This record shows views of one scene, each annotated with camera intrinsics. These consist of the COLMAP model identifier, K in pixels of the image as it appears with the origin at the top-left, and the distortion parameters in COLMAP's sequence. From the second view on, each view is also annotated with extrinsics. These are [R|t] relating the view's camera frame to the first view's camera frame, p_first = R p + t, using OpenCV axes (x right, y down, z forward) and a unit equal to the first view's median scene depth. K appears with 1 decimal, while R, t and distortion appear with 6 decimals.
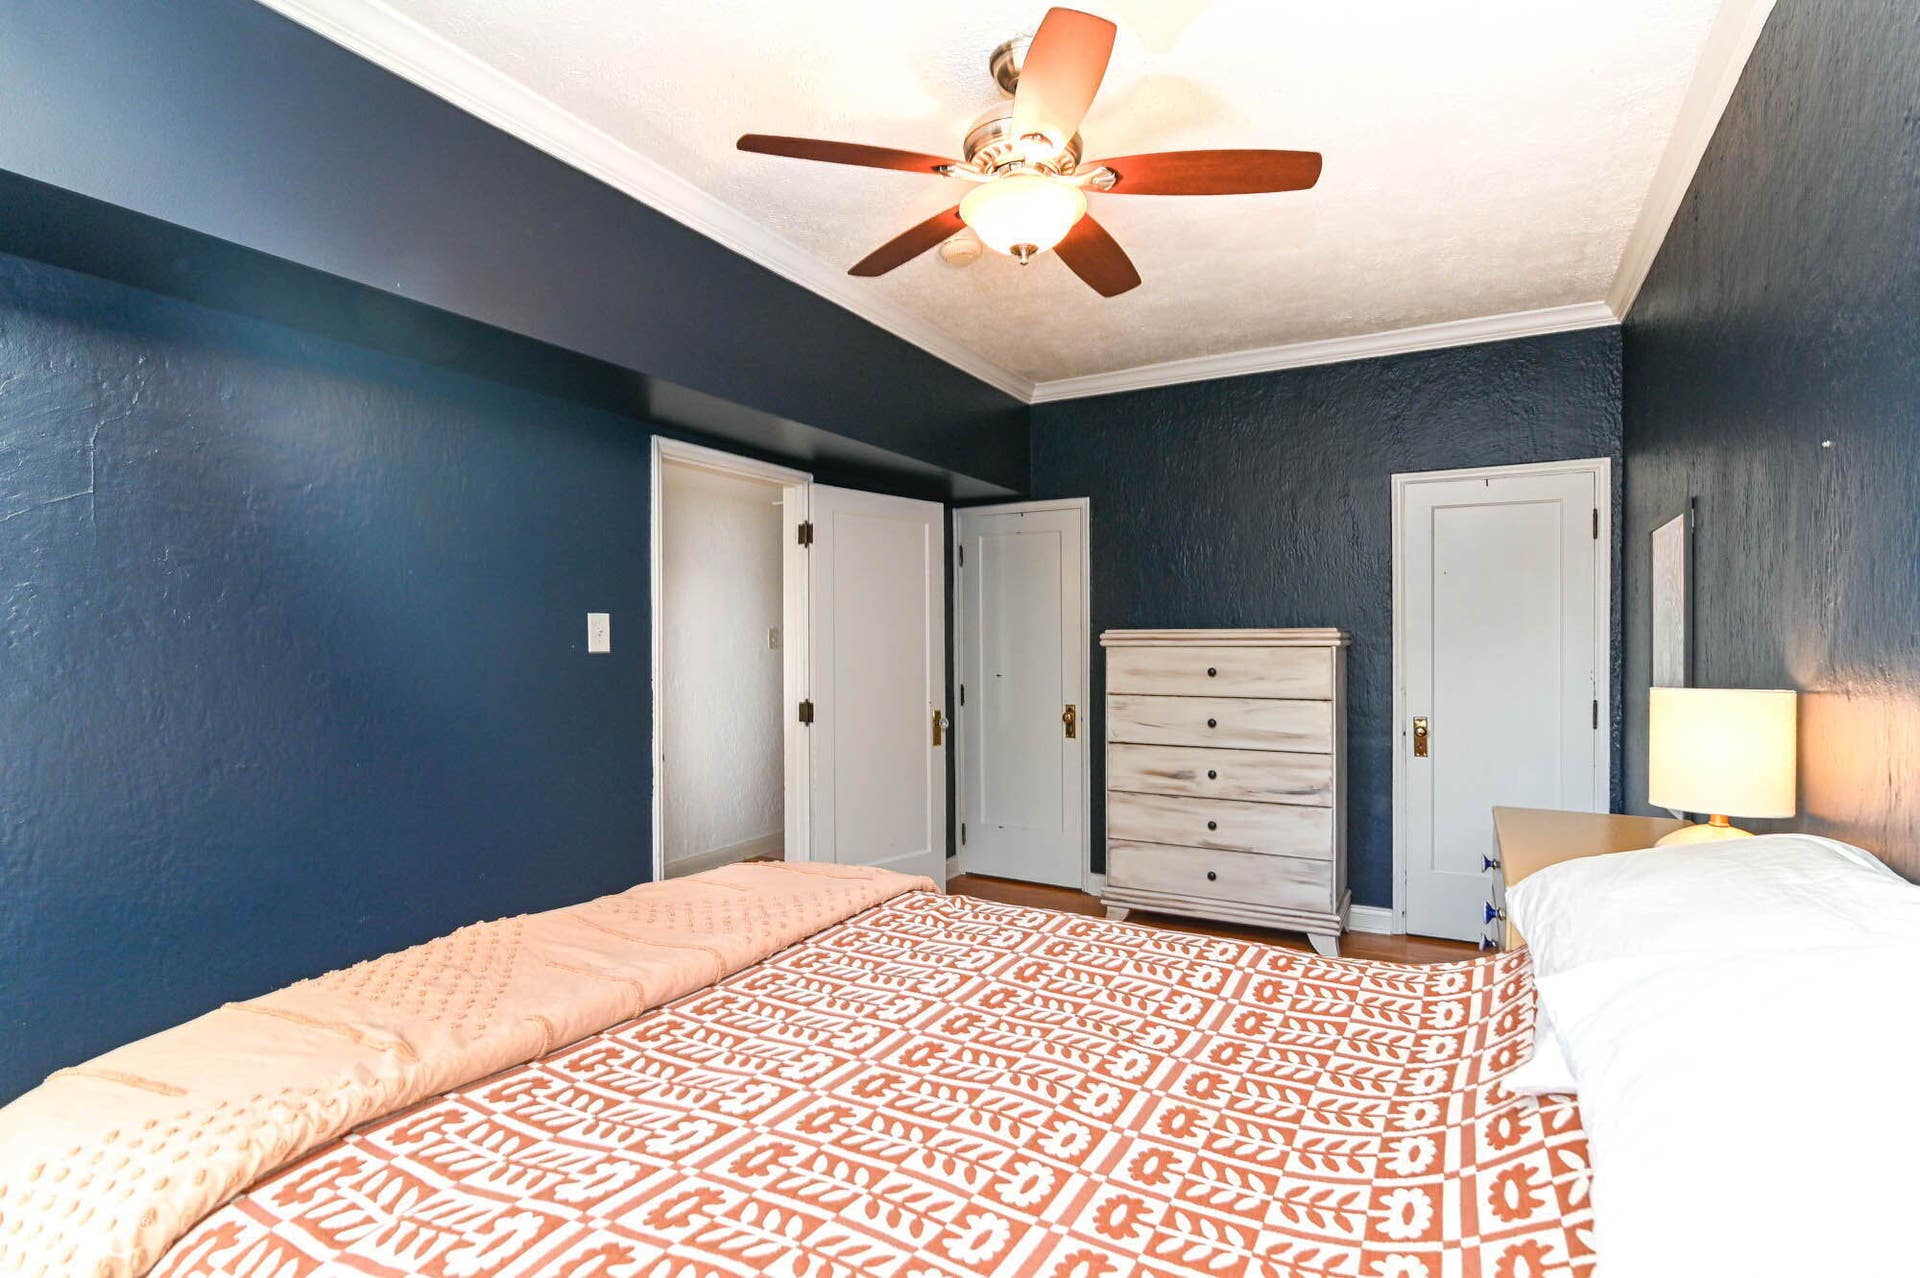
lens RADIAL K [[916.4, 0, 944.1], [0, 916.4, 637.1], [0, 0, 1]] dist [-0.010772, -0.000104]
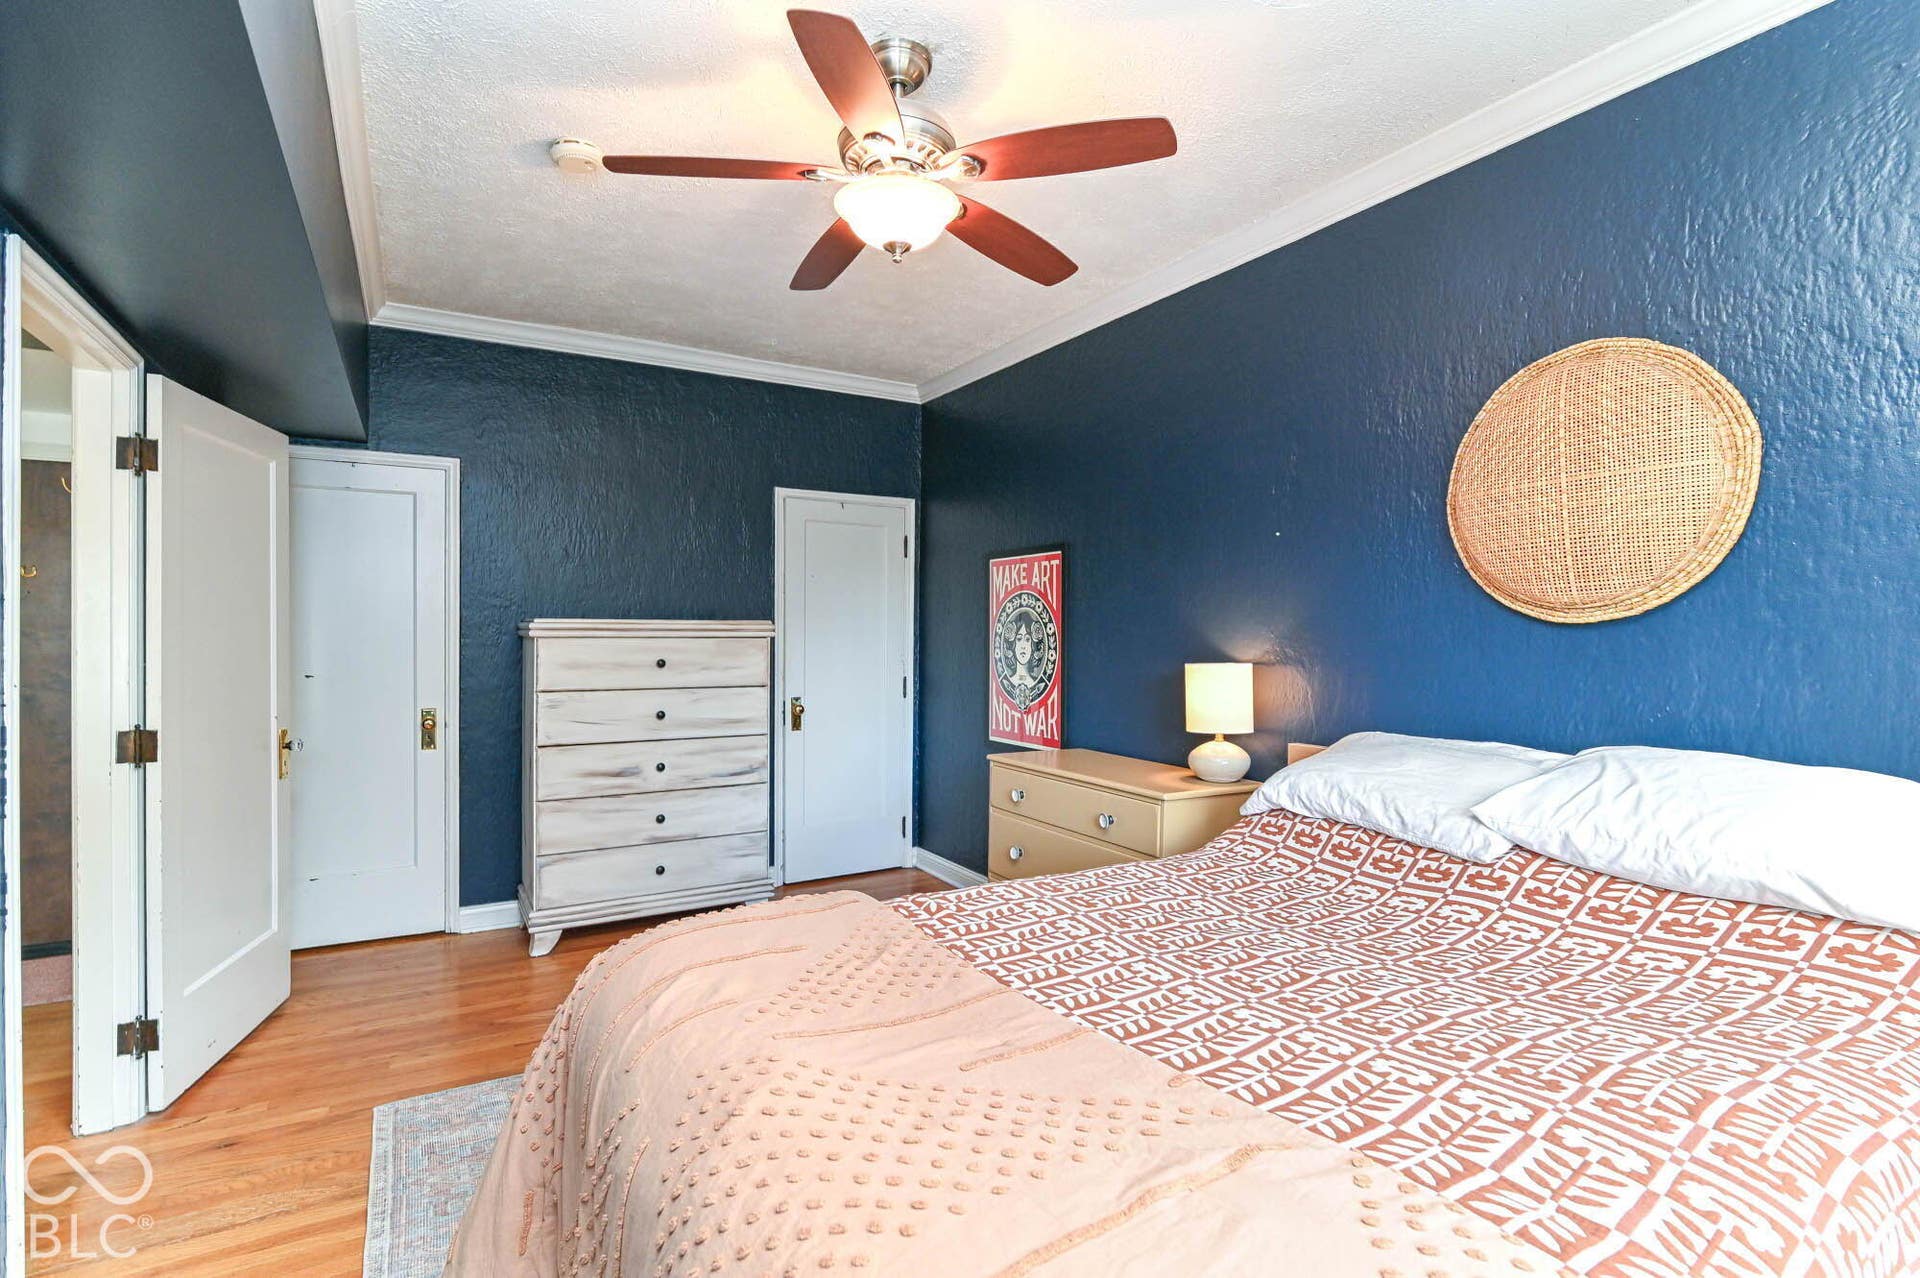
lens RADIAL K [[916.4, 0, 944.1], [0, 916.4, 637.1], [0, 0, 1]] dist [-0.010772, -0.000104]
pose [[0.513224, -0.001613, 0.858253, -0.405939], [-0.009708, 0.999923, 0.007684, -0.001044], [-0.858200, -0.012275, 0.513169, 0.236202]]
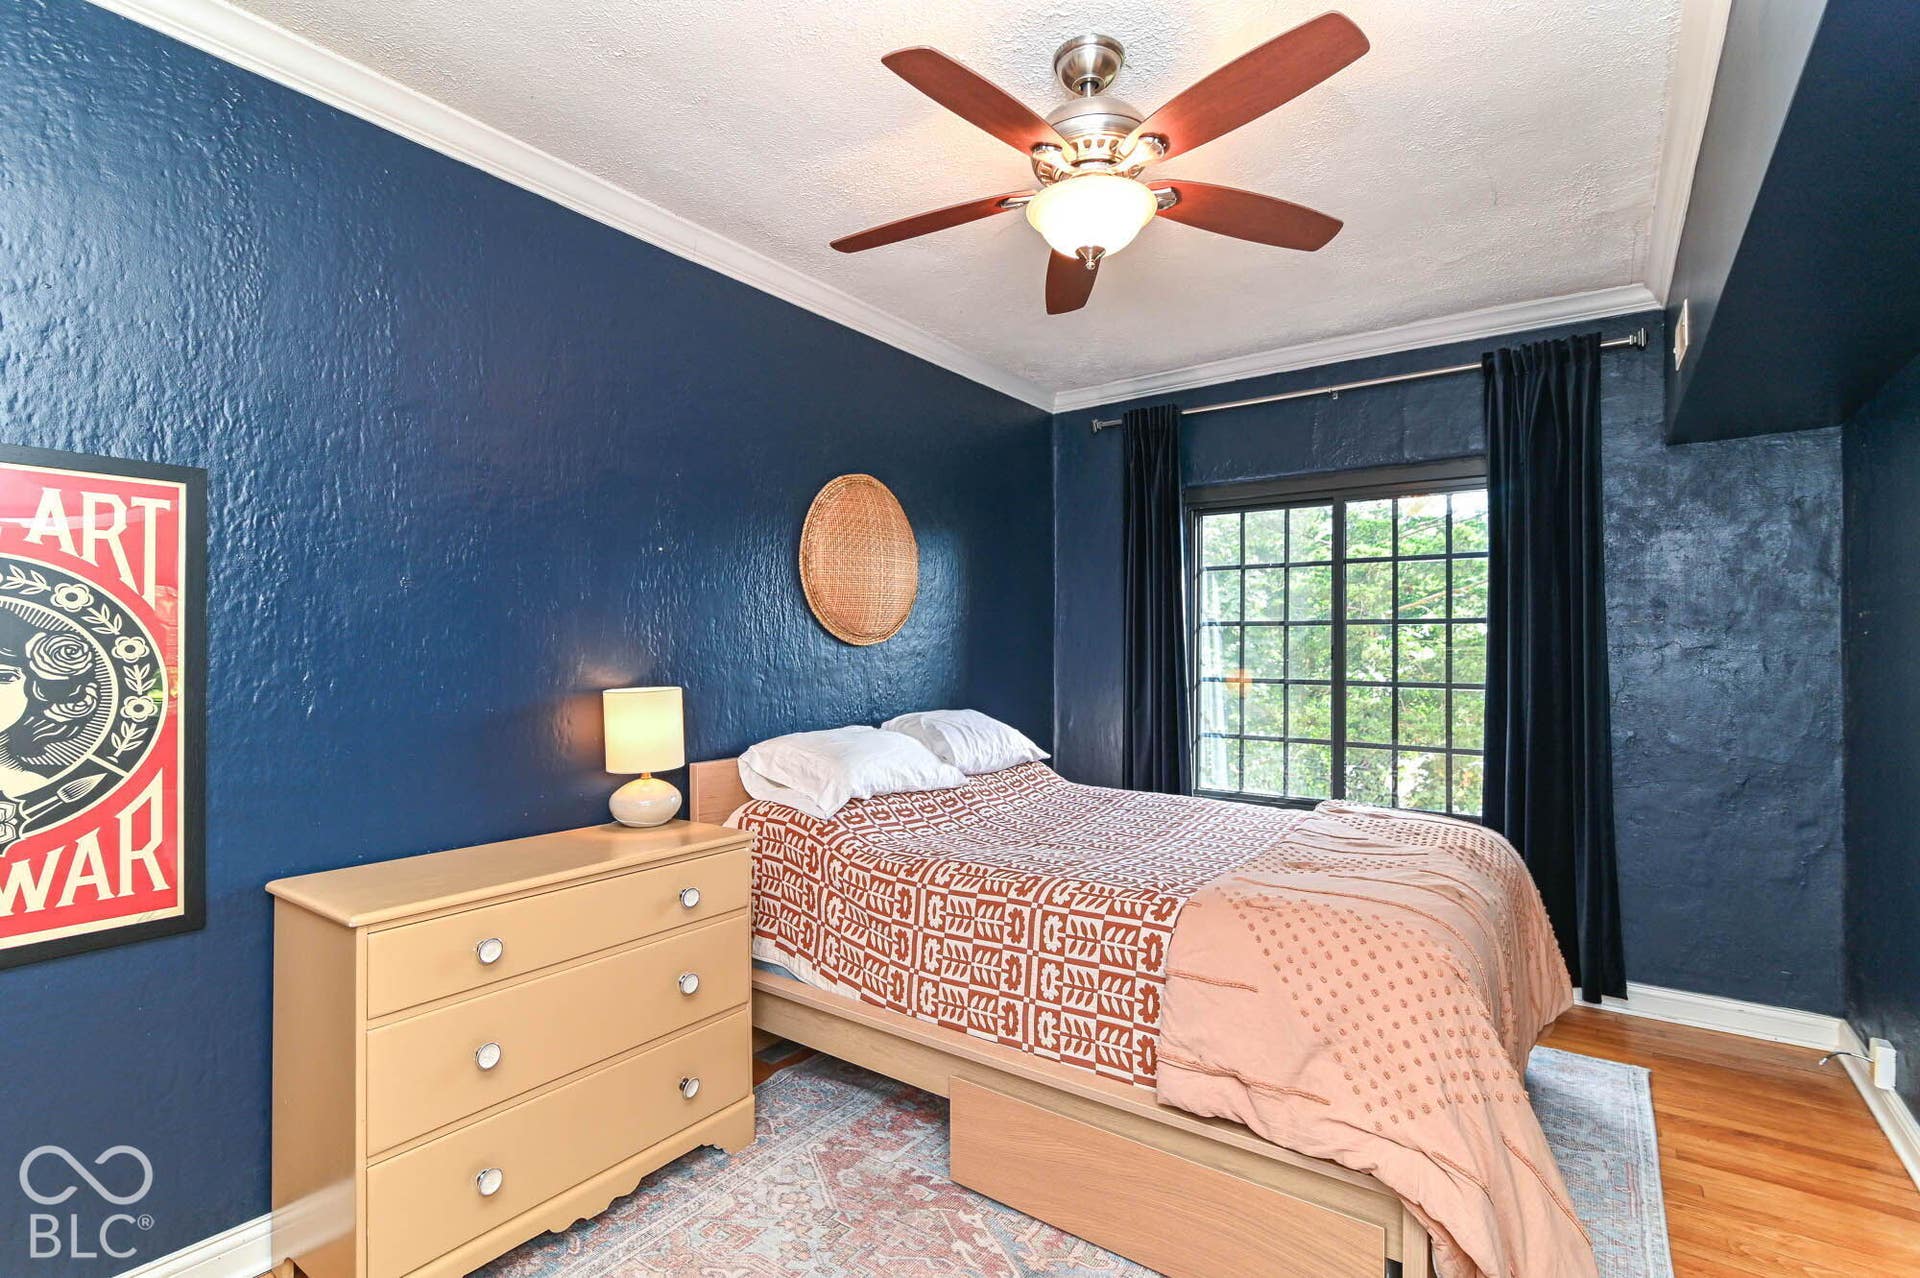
lens RADIAL K [[900.9, 0, 971.2], [0, 900.9, 648.6], [0, 0, 1]] dist [-0.004968, -0.000644]
pose [[-0.992089, 0.000511, 0.125534, 0.058724], [-0.000700, 0.999954, -0.009608, 0.000162], [-0.125533, -0.009620, -0.992043, 1.046501]]
